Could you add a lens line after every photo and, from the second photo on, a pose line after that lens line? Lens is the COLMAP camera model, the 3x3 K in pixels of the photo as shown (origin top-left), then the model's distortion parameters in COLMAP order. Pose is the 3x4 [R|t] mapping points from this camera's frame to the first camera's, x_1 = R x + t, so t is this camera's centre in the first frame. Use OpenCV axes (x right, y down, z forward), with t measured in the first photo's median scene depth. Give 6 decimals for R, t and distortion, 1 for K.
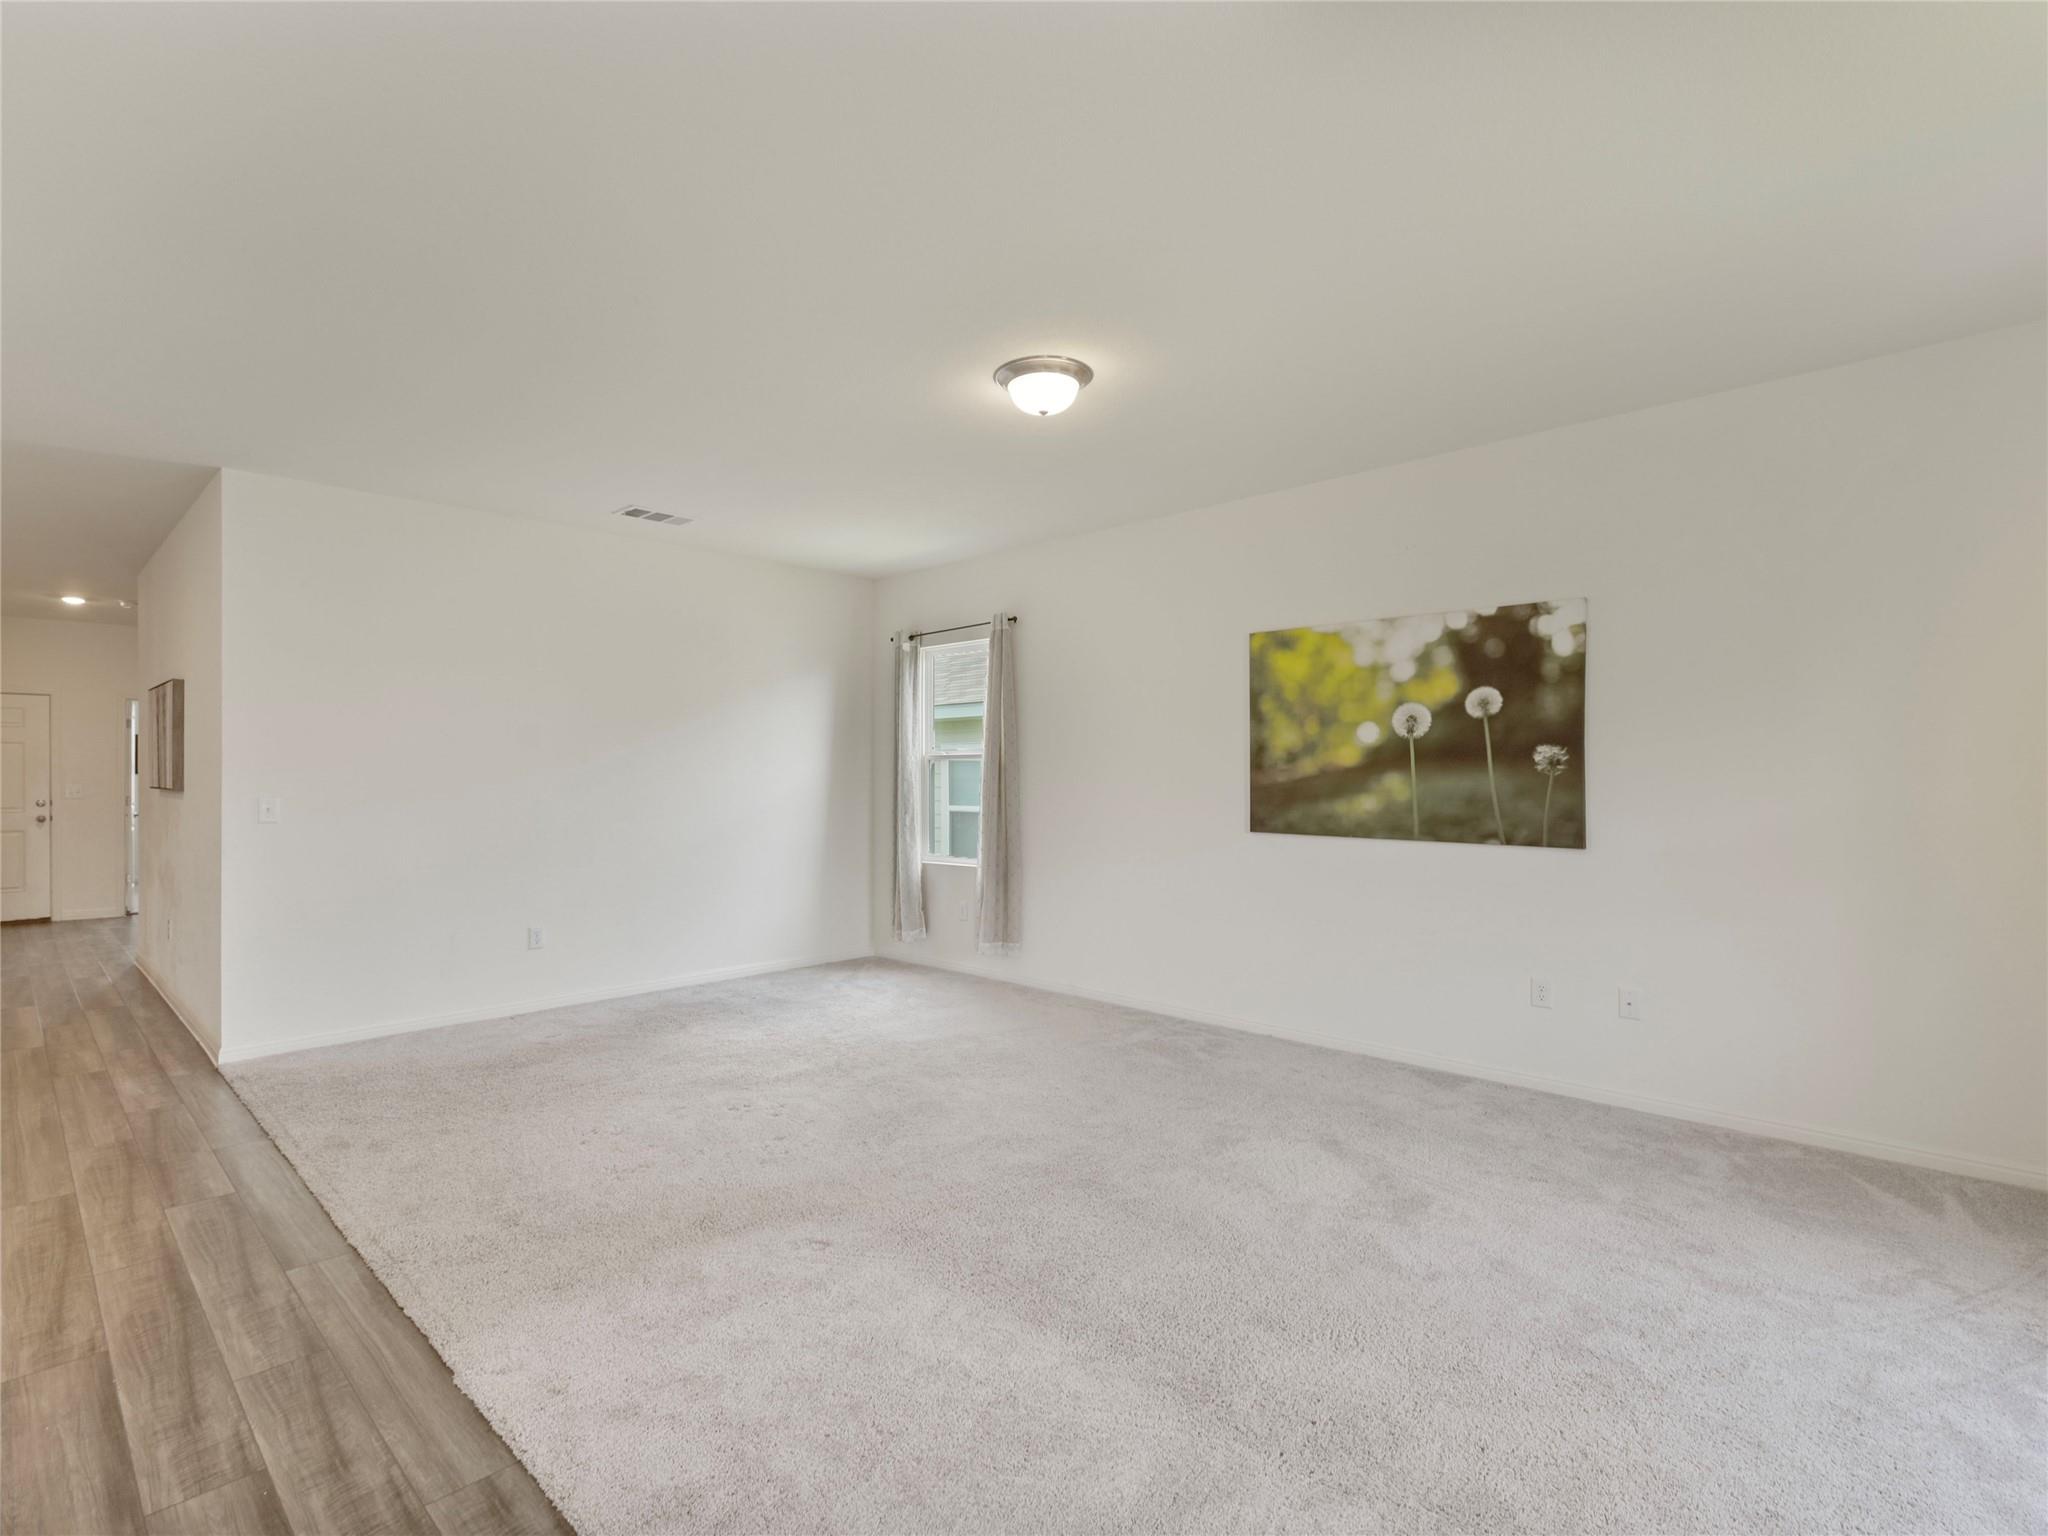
lens RADIAL K [[971.6, 0, 1033.1], [0, 971.6, 775.6], [0, 0, 1]] dist [-0.017518, -0.000121]
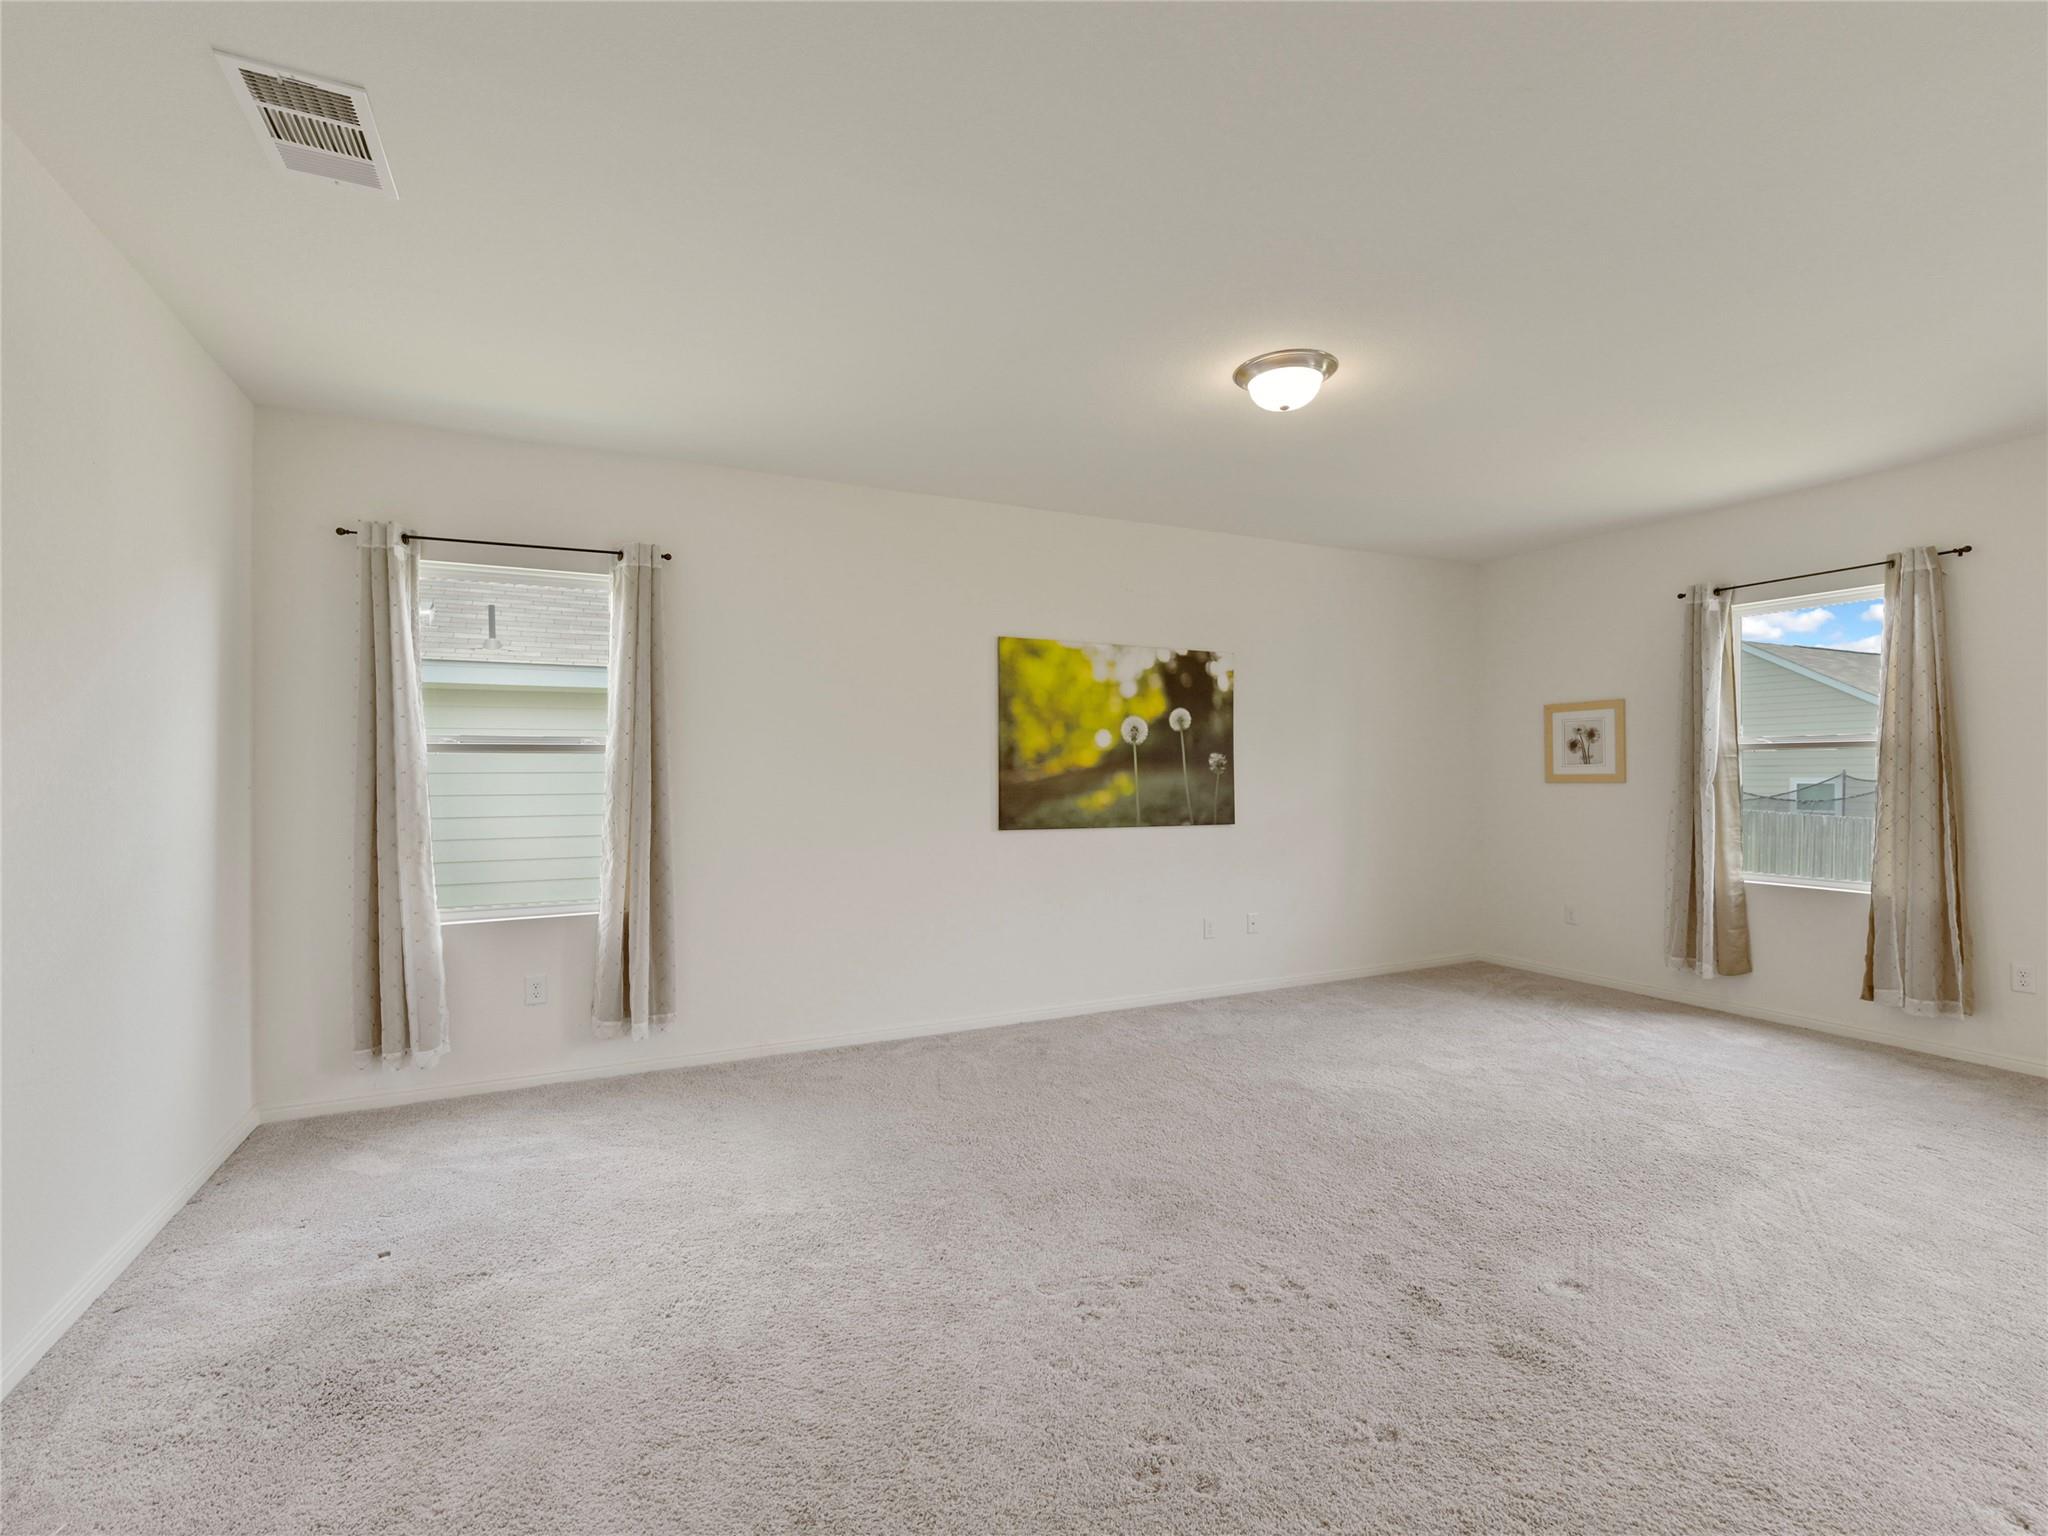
lens RADIAL K [[900.4, 0, 1024.0], [0, 900.4, 768.0], [0, 0, 1]] dist [0.000429, 0.000064]
pose [[0.372003, 0.008937, 0.928189, -0.725659], [0.006722, 0.999901, -0.012321, 0.004694], [-0.928207, 0.010823, 0.371906, 0.697105]]
